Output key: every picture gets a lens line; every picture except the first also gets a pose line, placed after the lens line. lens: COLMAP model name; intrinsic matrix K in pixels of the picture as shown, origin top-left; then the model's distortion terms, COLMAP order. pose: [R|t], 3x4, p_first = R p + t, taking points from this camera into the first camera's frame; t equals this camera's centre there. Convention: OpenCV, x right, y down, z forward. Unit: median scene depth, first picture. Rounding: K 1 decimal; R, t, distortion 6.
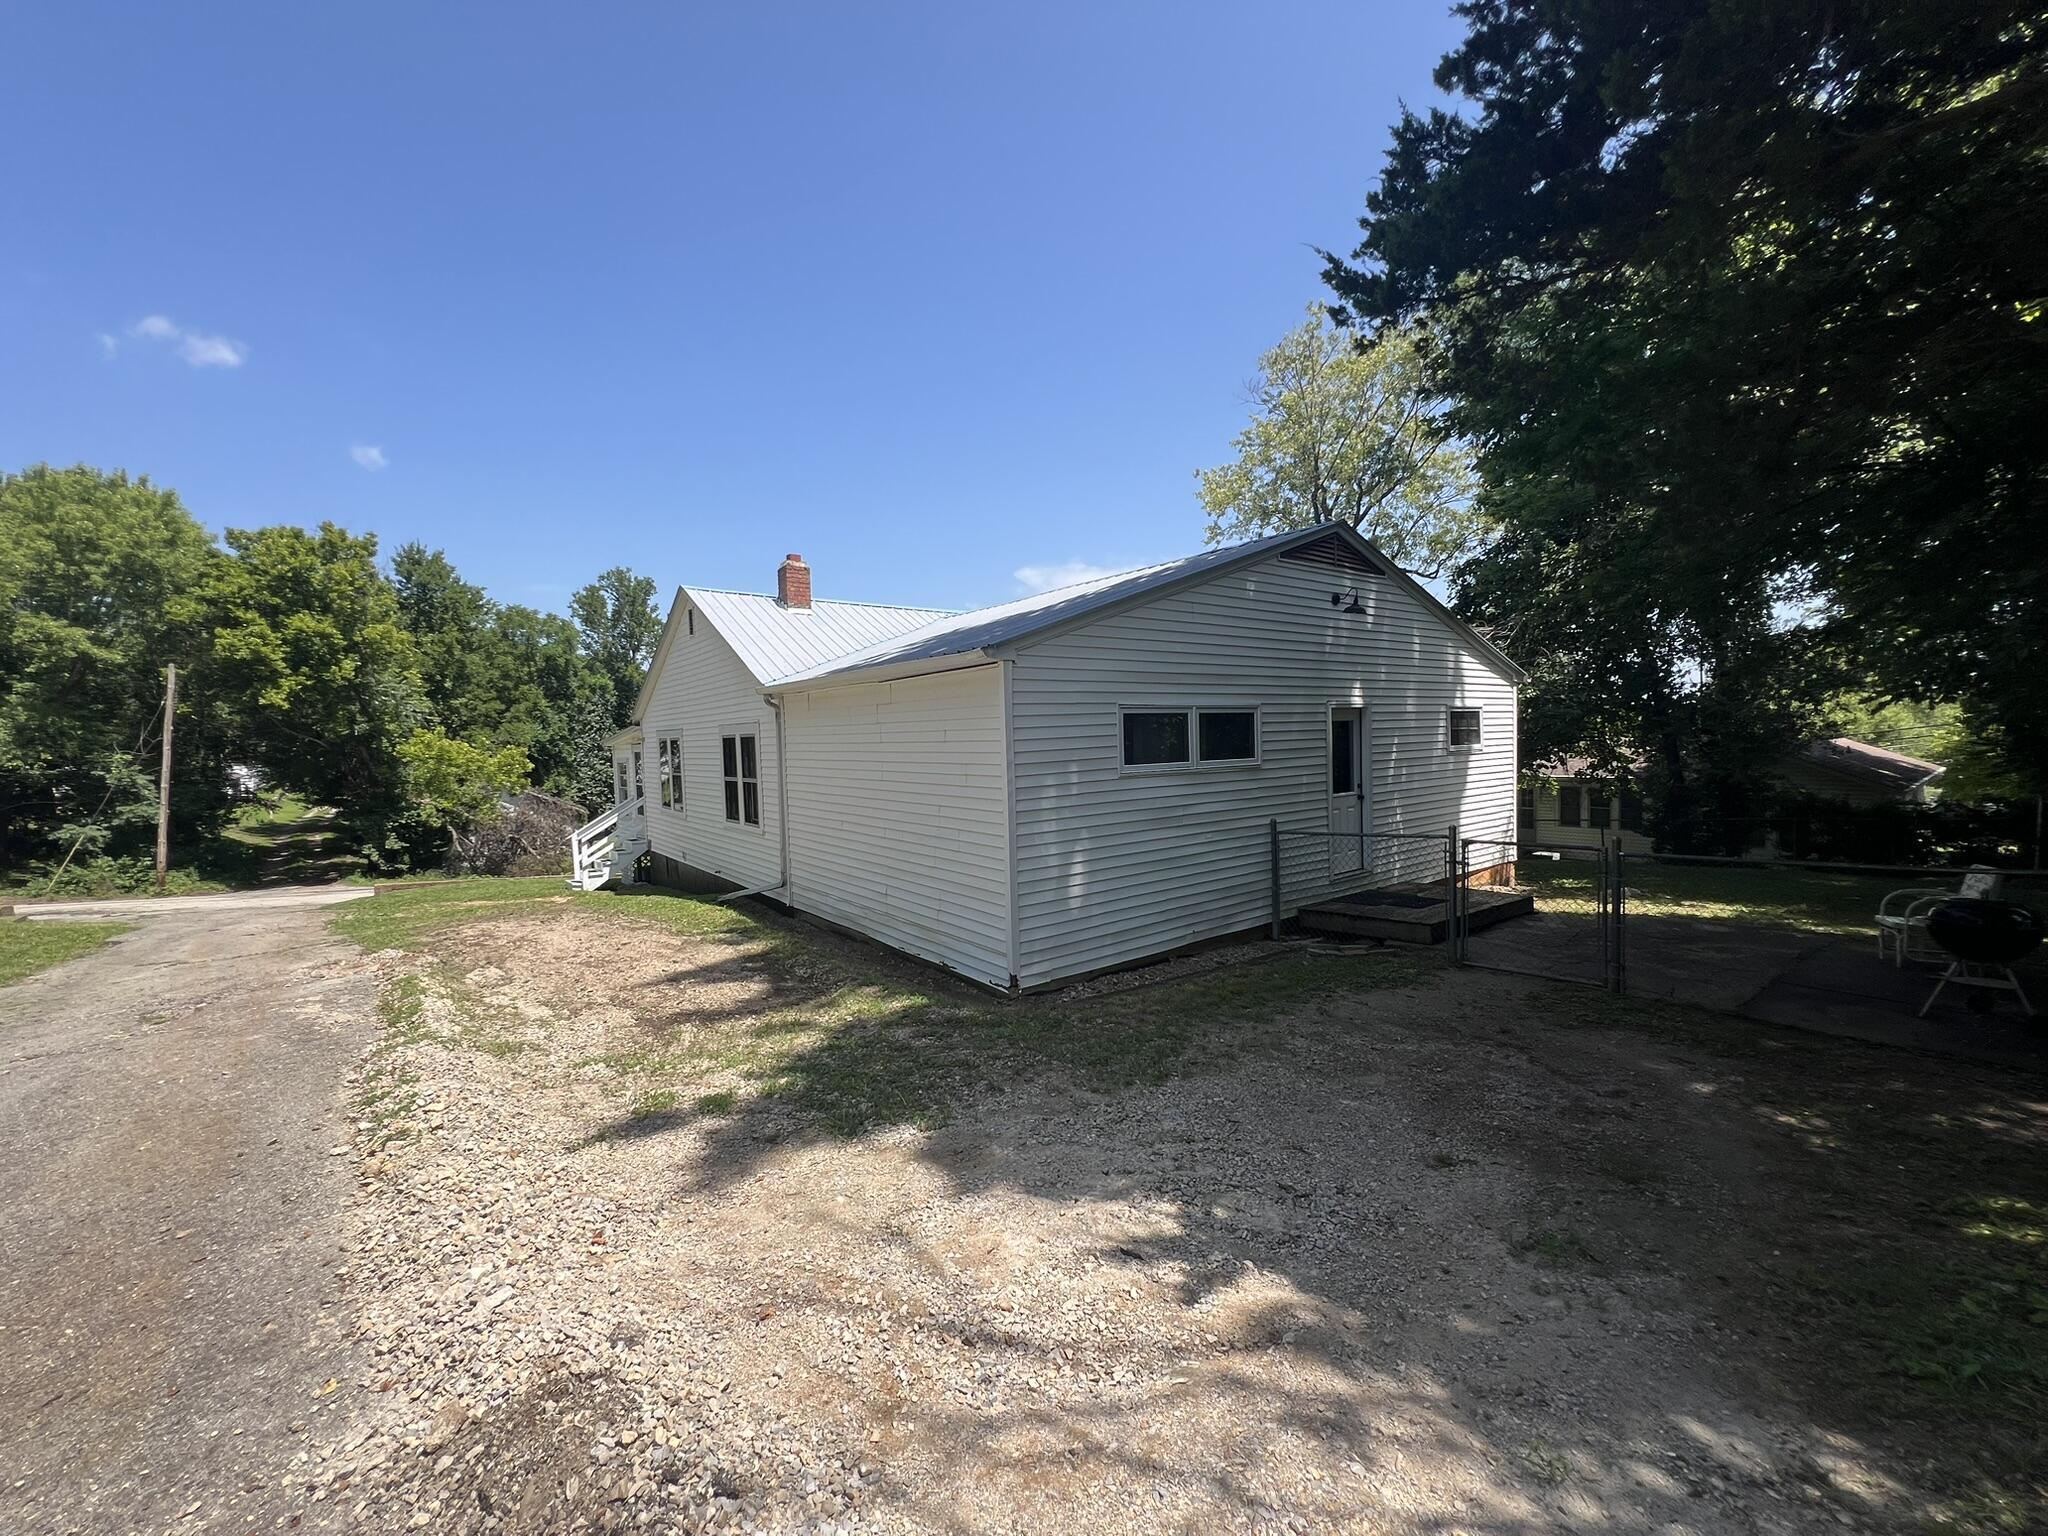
lens RADIAL K [[822.3, 0, 1024.0], [0, 822.3, 768.0], [0, 0, 1]] dist [-0.000616, -0.000075]
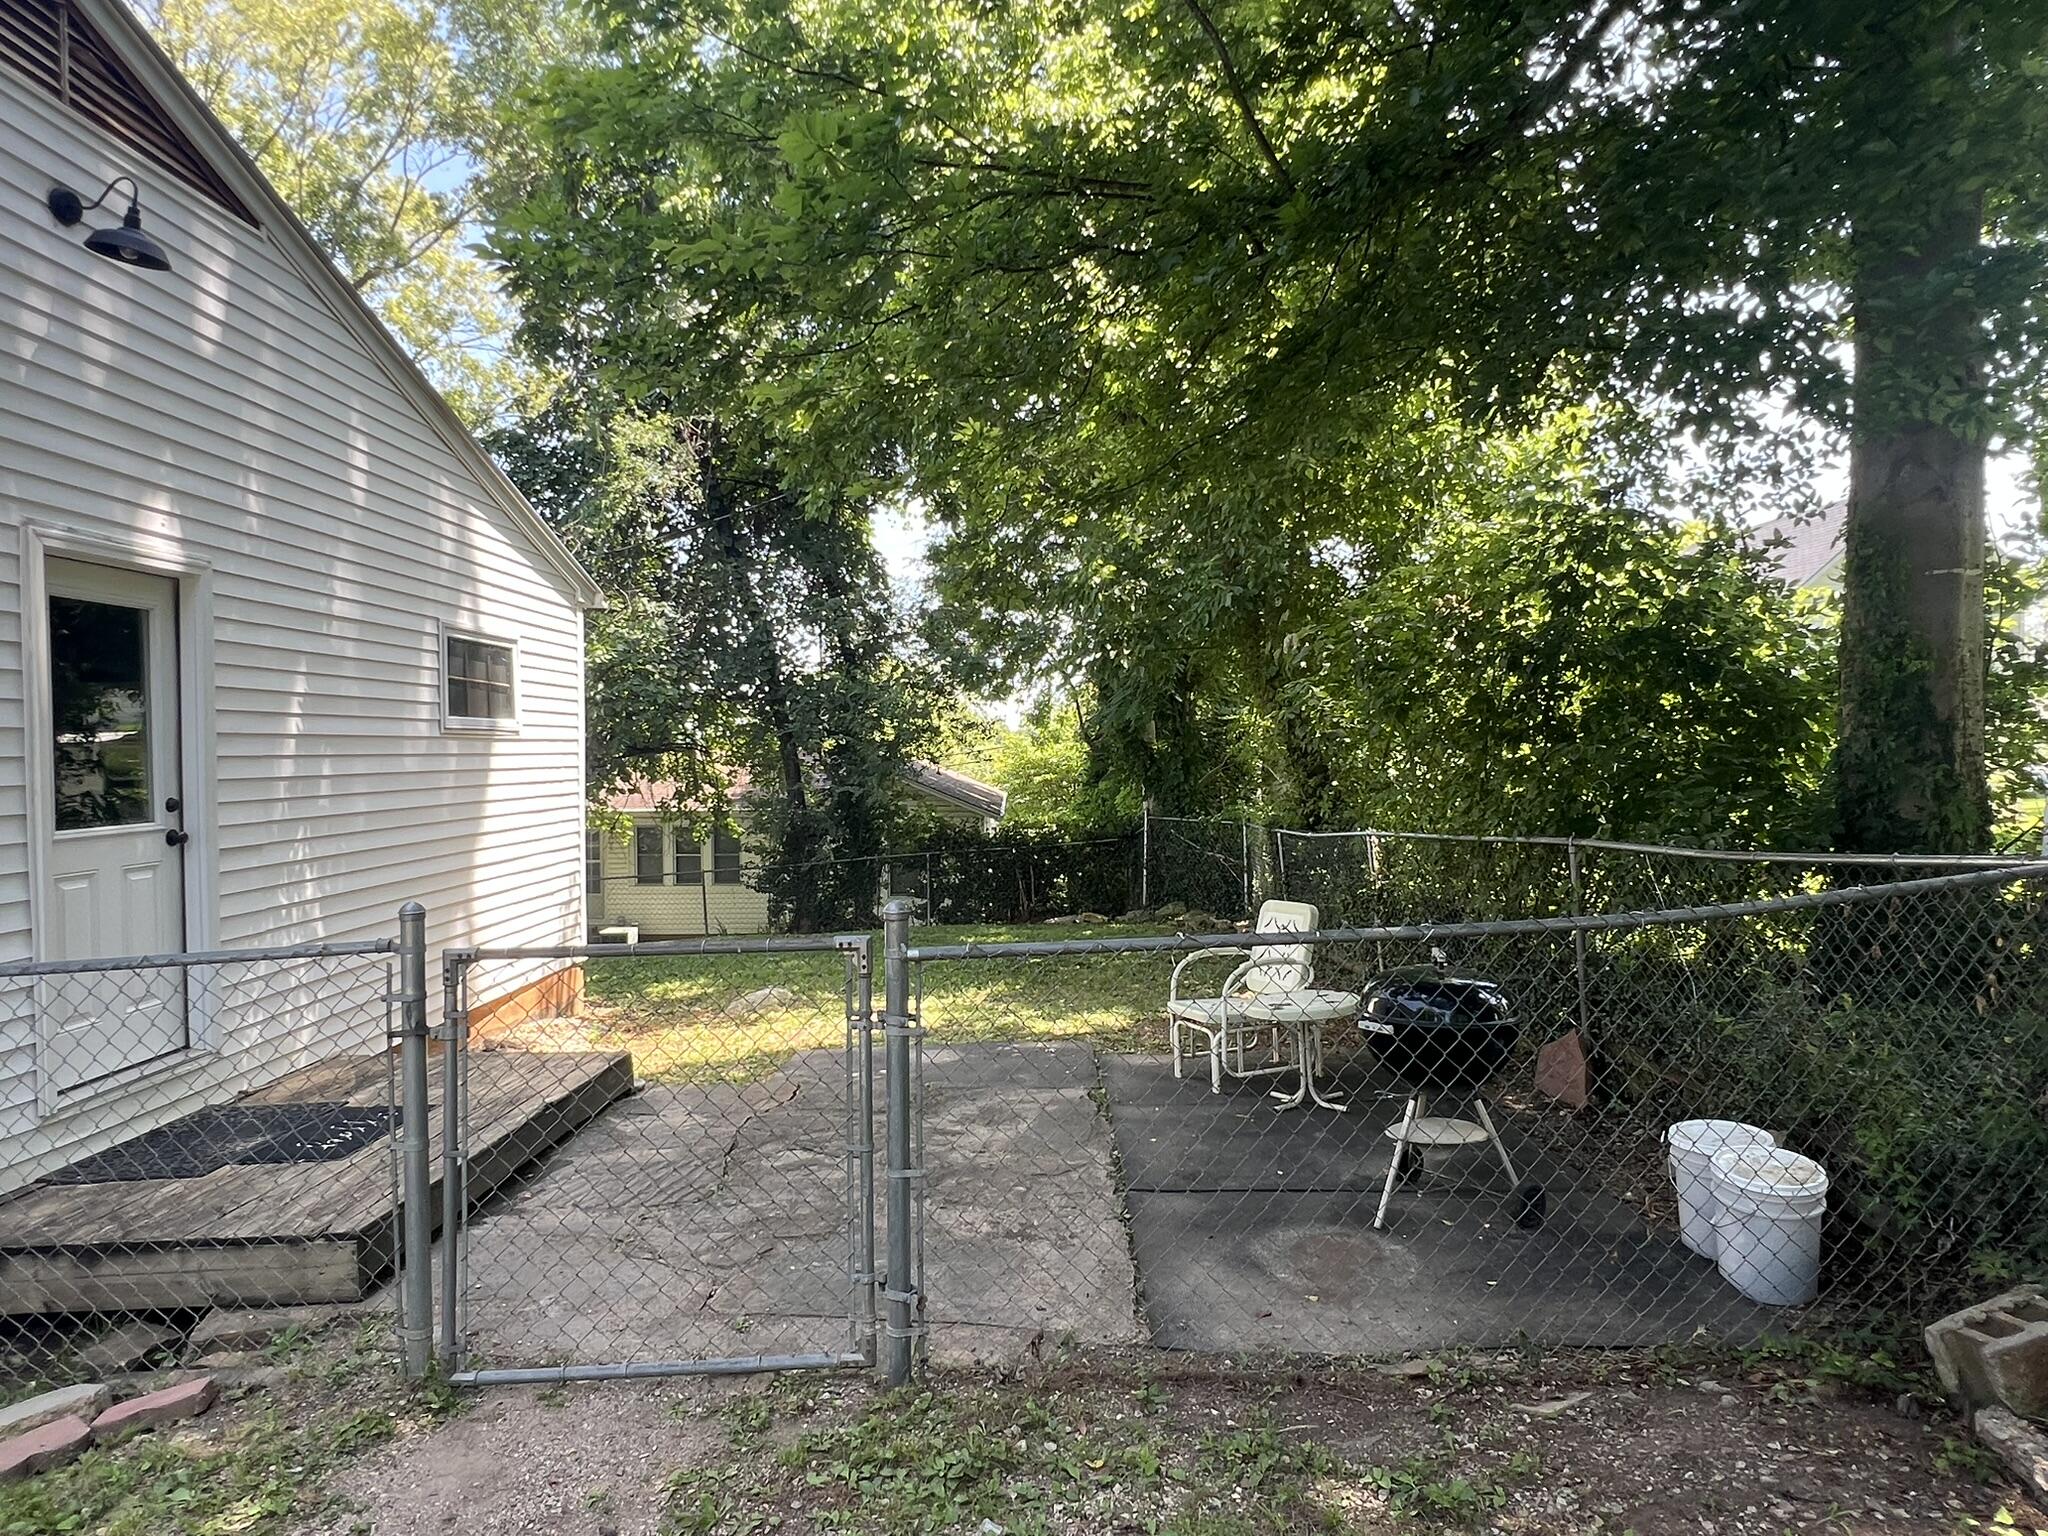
lens RADIAL K [[1203.2, 0, 1024.0], [0, 1203.2, 768.0], [0, 0, 1]] dist [-0.000348, 0.001510]
pose [[0.621331, 0.008422, 0.783503, 0.237400], [0.022461, 0.999340, -0.028554, 0.028588], [-0.783226, 0.035340, 0.620732, 0.417219]]
